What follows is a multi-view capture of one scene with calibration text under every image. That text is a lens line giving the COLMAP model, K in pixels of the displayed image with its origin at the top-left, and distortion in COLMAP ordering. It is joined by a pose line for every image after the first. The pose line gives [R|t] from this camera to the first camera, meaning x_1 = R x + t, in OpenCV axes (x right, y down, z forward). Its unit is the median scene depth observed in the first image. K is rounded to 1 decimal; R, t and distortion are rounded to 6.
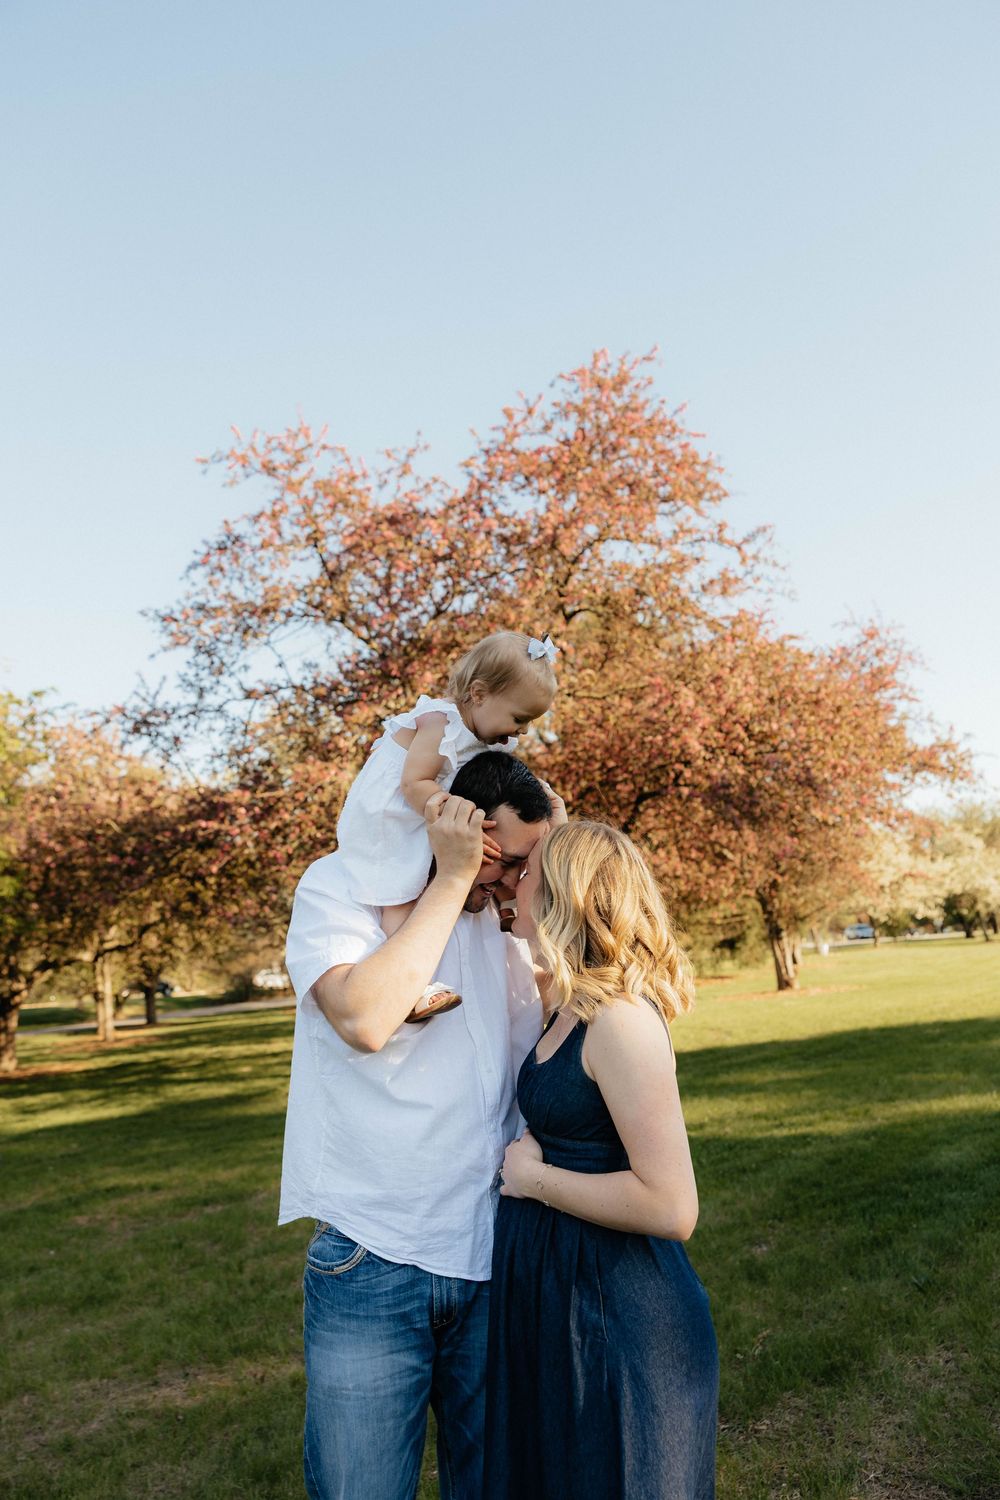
lens RADIAL K [[1160.3, 0, 500.0], [0, 1160.3, 750.0], [0, 0, 1]] dist [-0.007587, -0.000863]
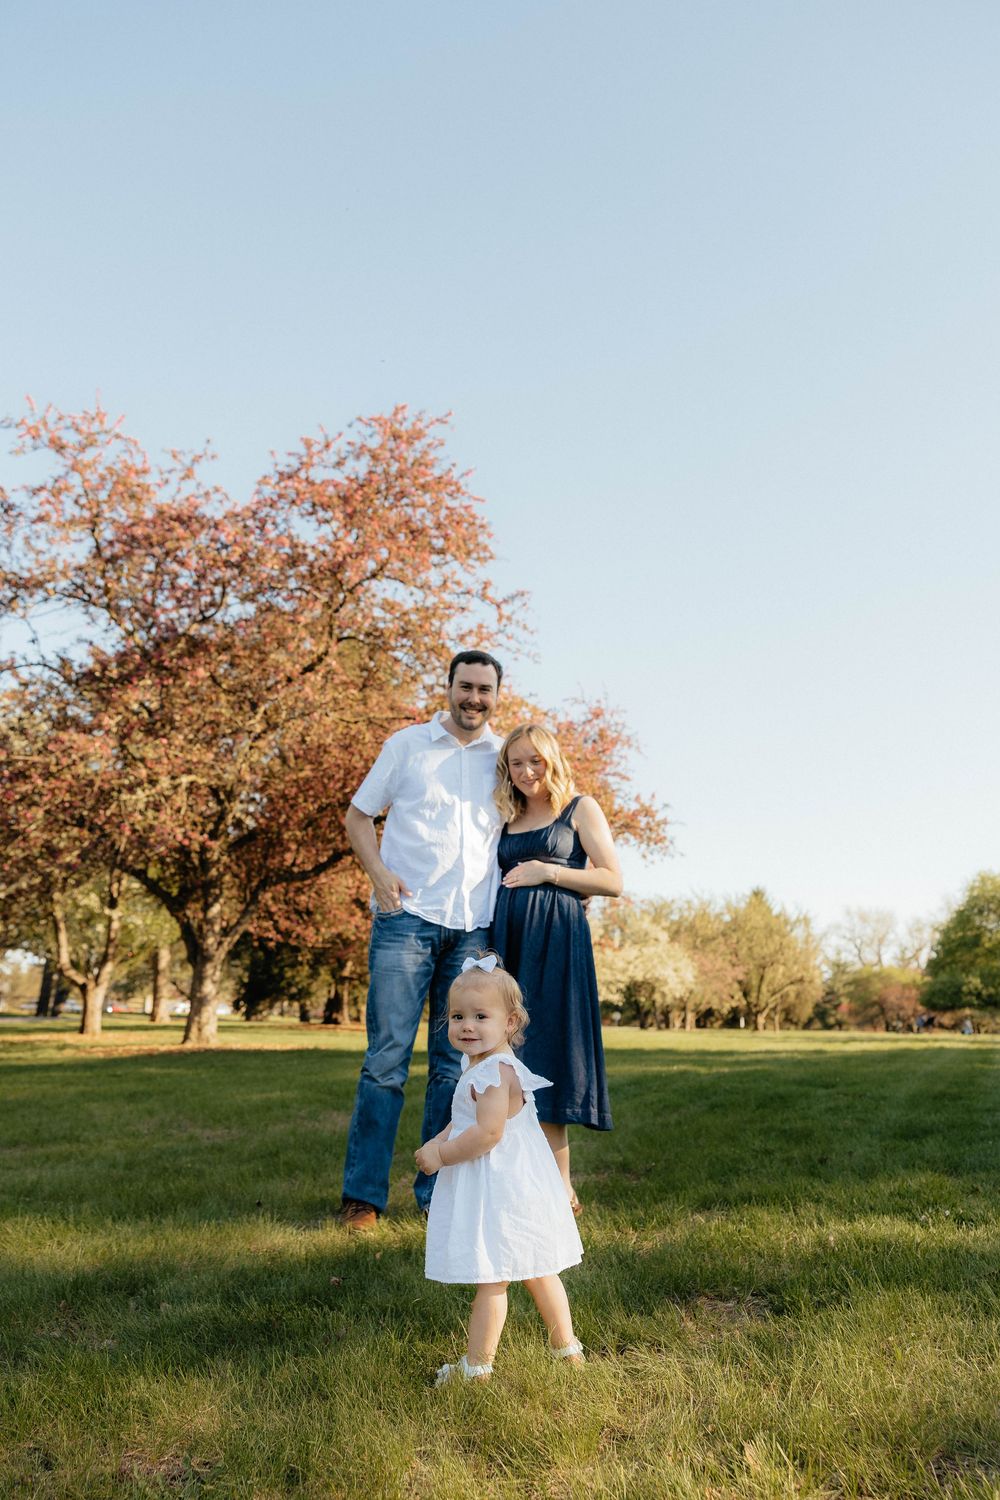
lens RADIAL K [[1205.1, 0, 503.5], [0, 1205.1, 786.8], [0, 0, 1]] dist [0.002441, -0.009909]
pose [[0.959738, 0.145725, 0.240139, -0.036998], [-0.141791, 0.989324, -0.033675, 0.031394], [-0.242482, -0.001731, 0.970154, -0.110692]]
